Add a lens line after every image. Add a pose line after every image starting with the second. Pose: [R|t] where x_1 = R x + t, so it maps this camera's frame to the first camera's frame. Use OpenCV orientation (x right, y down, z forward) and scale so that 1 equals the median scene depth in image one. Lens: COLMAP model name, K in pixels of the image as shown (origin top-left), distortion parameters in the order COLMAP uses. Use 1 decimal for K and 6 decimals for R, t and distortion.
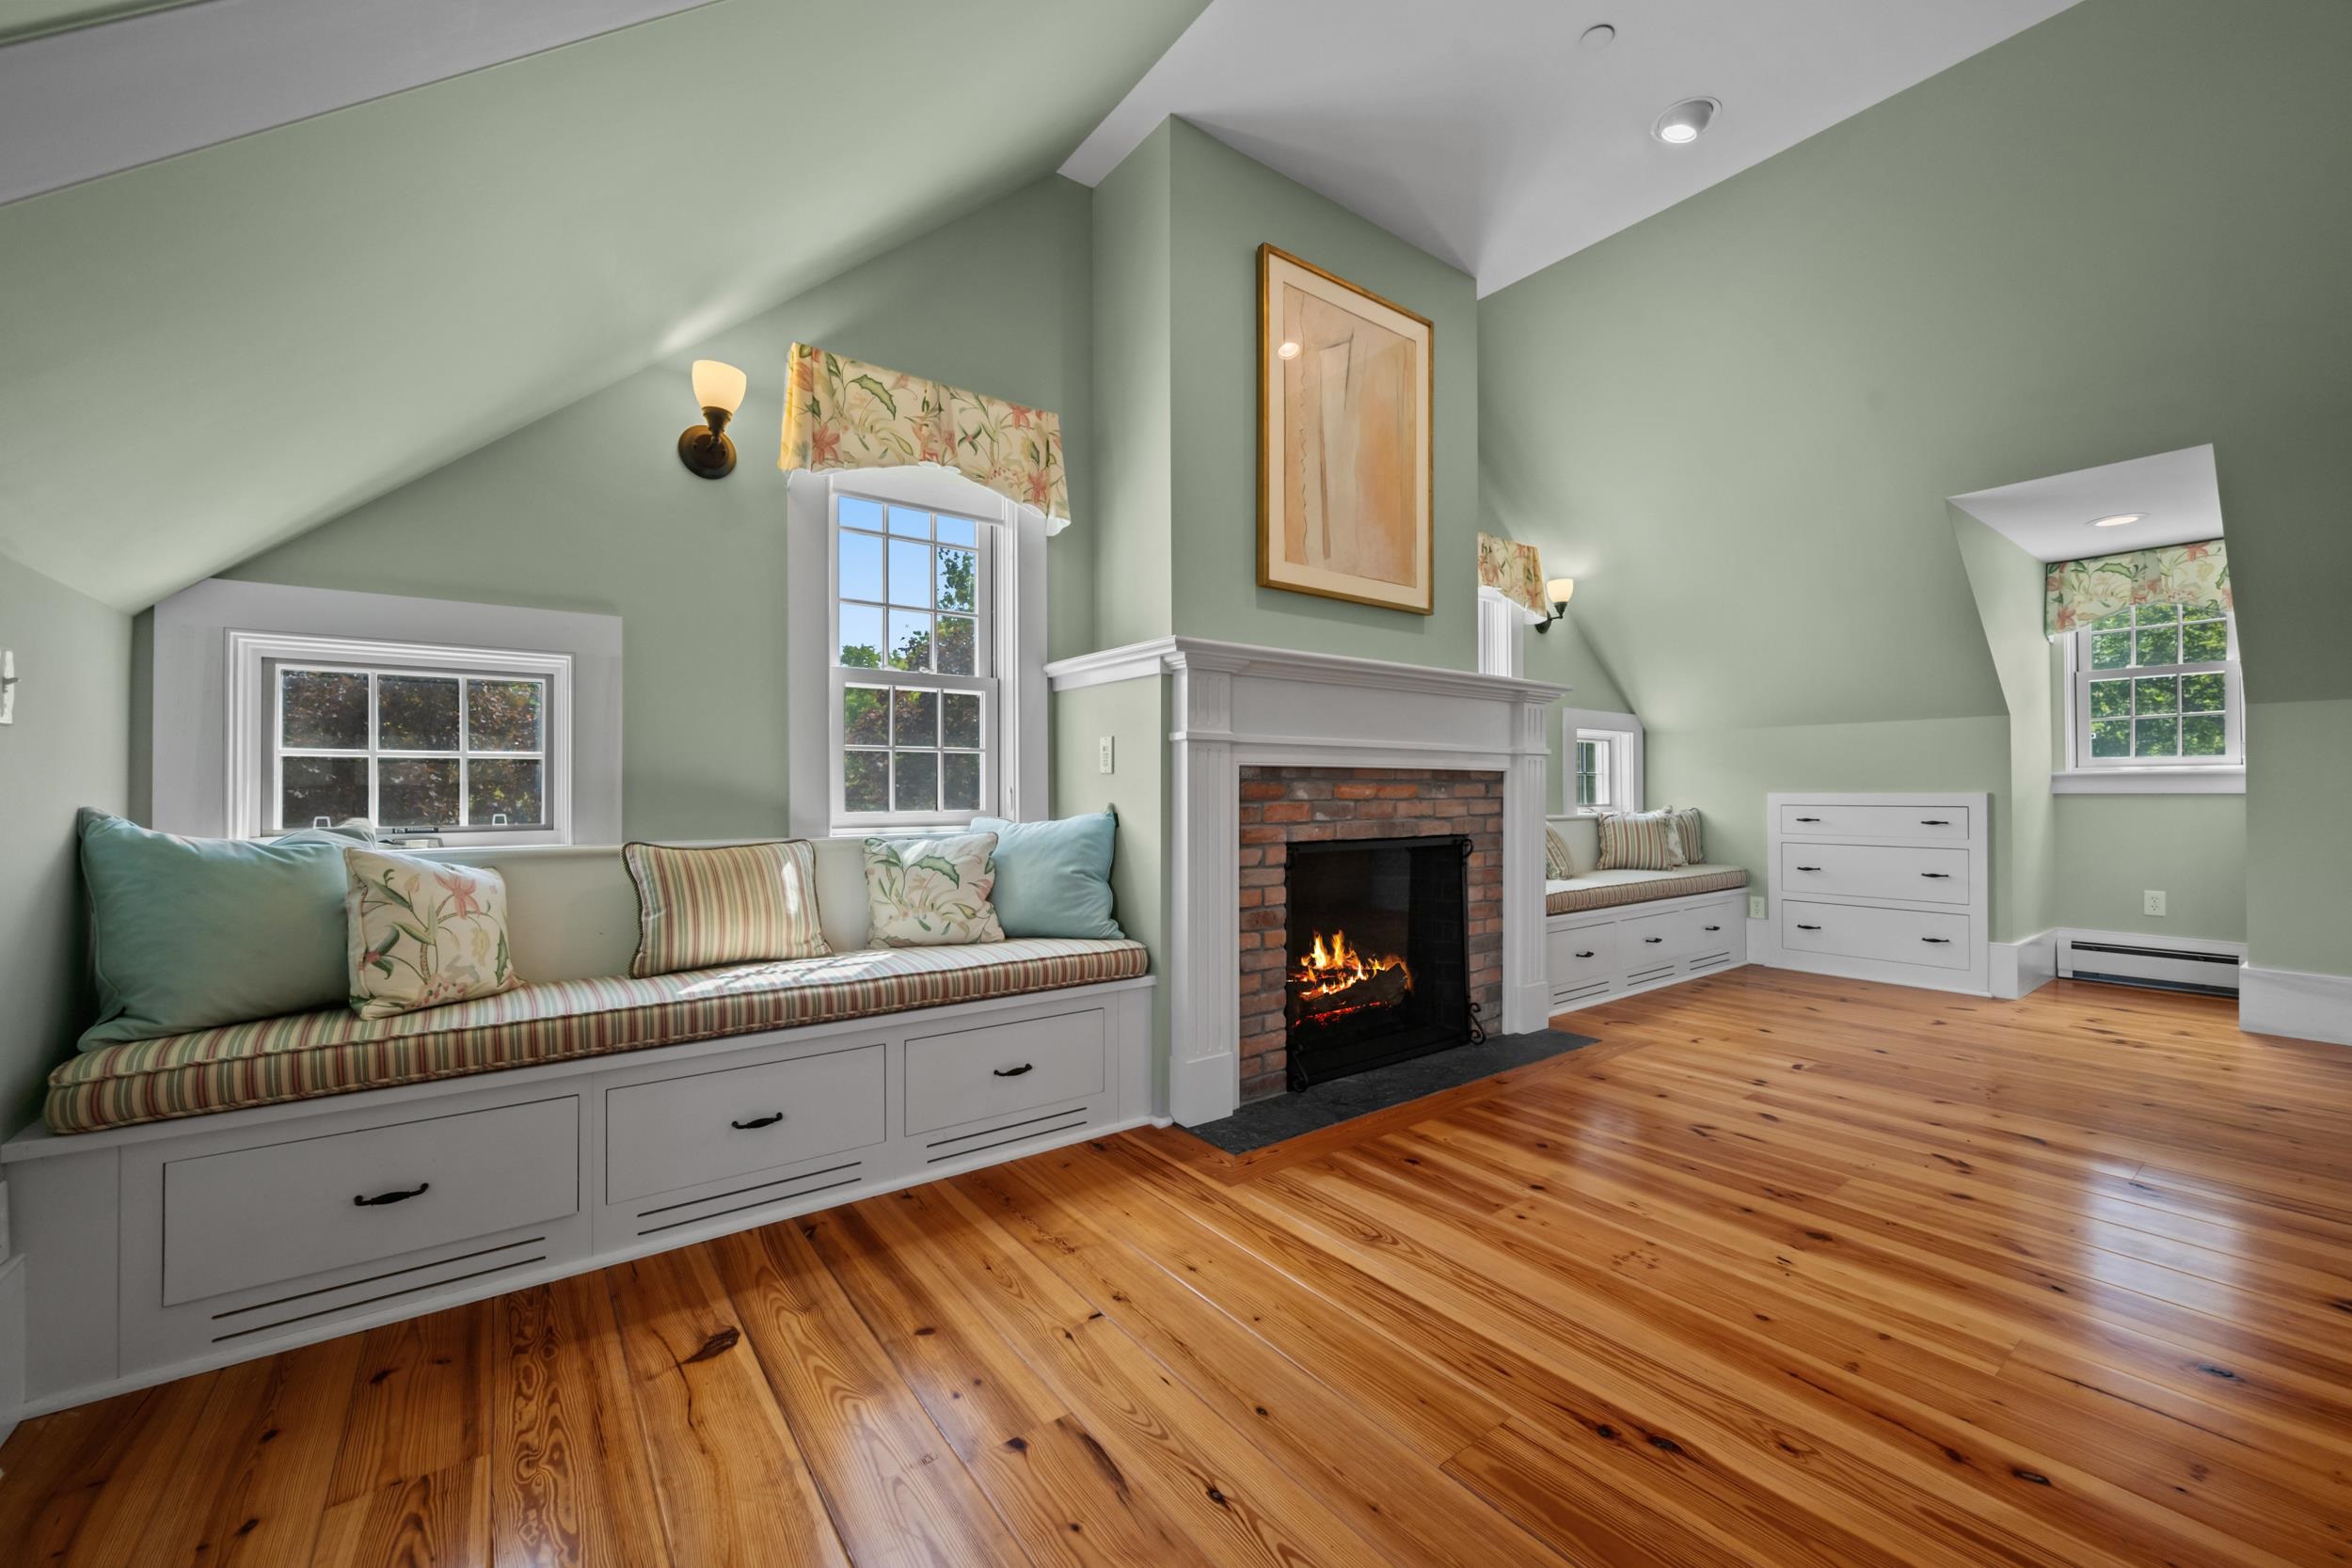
lens RADIAL K [[926.8, 0, 1183.4], [0, 926.8, 799.7], [0, 0, 1]] dist [0.000023, -0.000084]
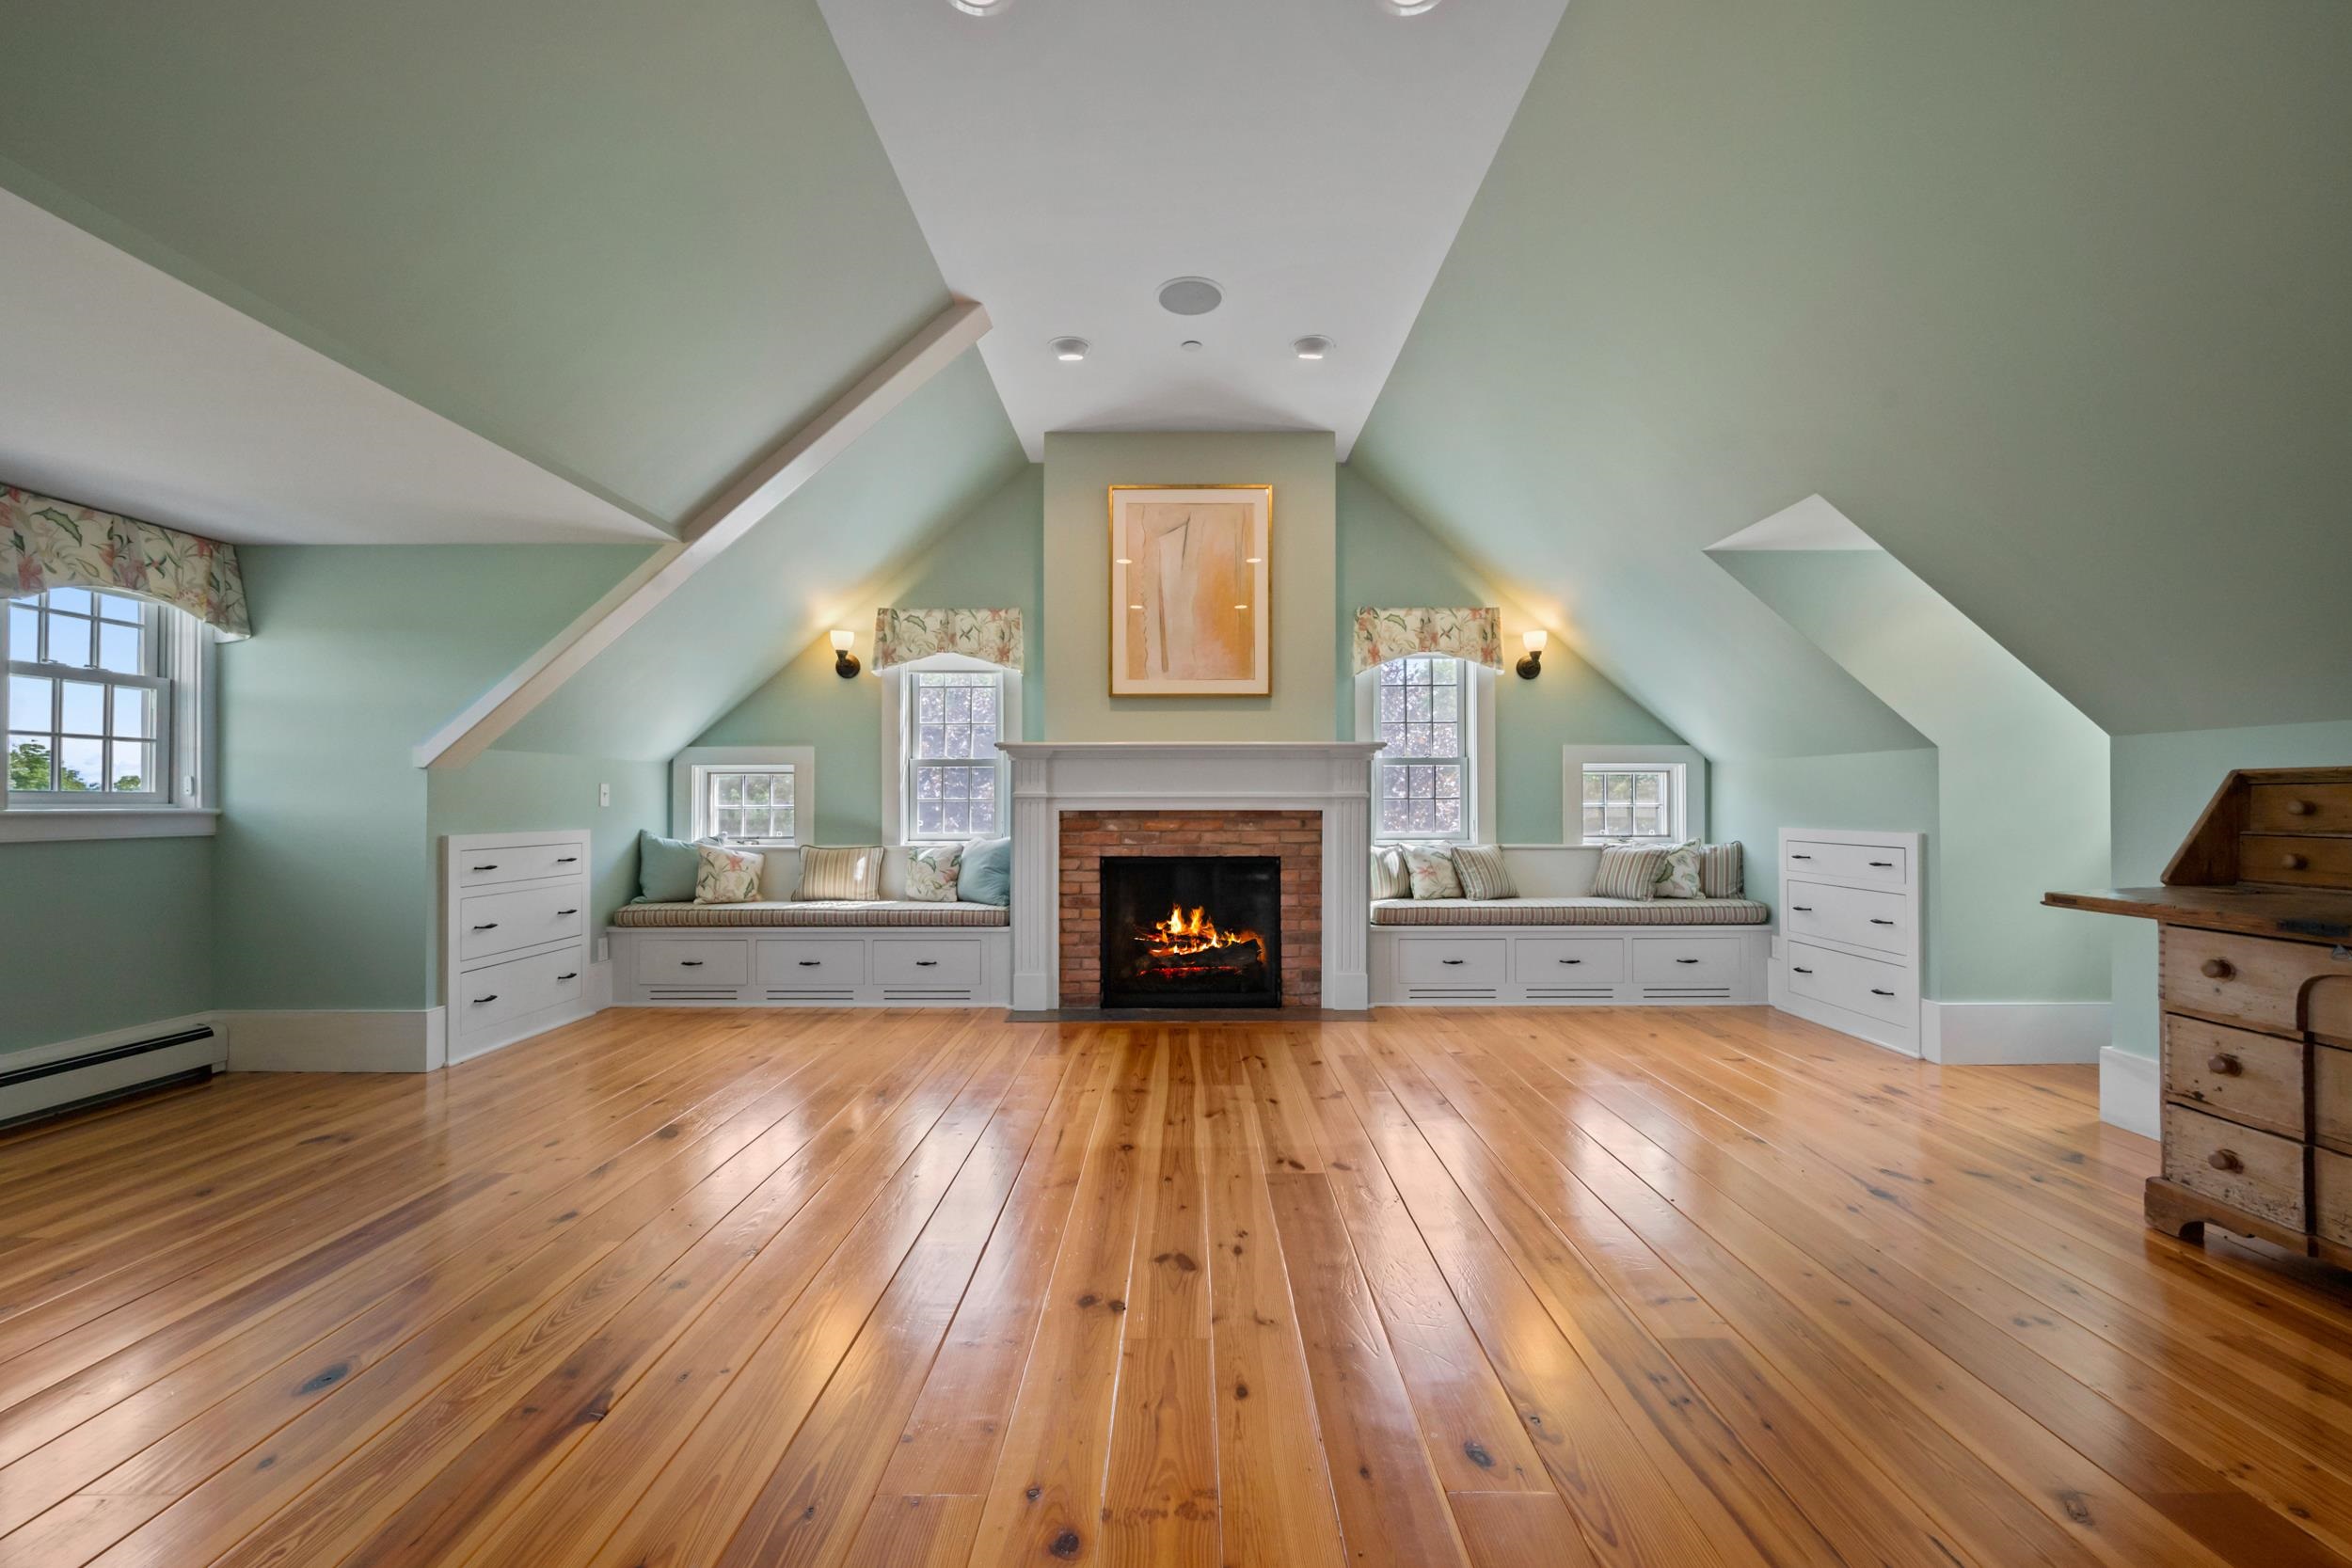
lens RADIAL K [[942.5, 0, 1181.5], [0, 942.5, 817.1], [0, 0, 1]] dist [-0.000194, -0.000132]
pose [[0.796116, 0.010620, -0.605051, 1.240316], [-0.004996, 0.999927, 0.010978, -0.043208], [0.605124, -0.005717, 0.796111, -0.245226]]
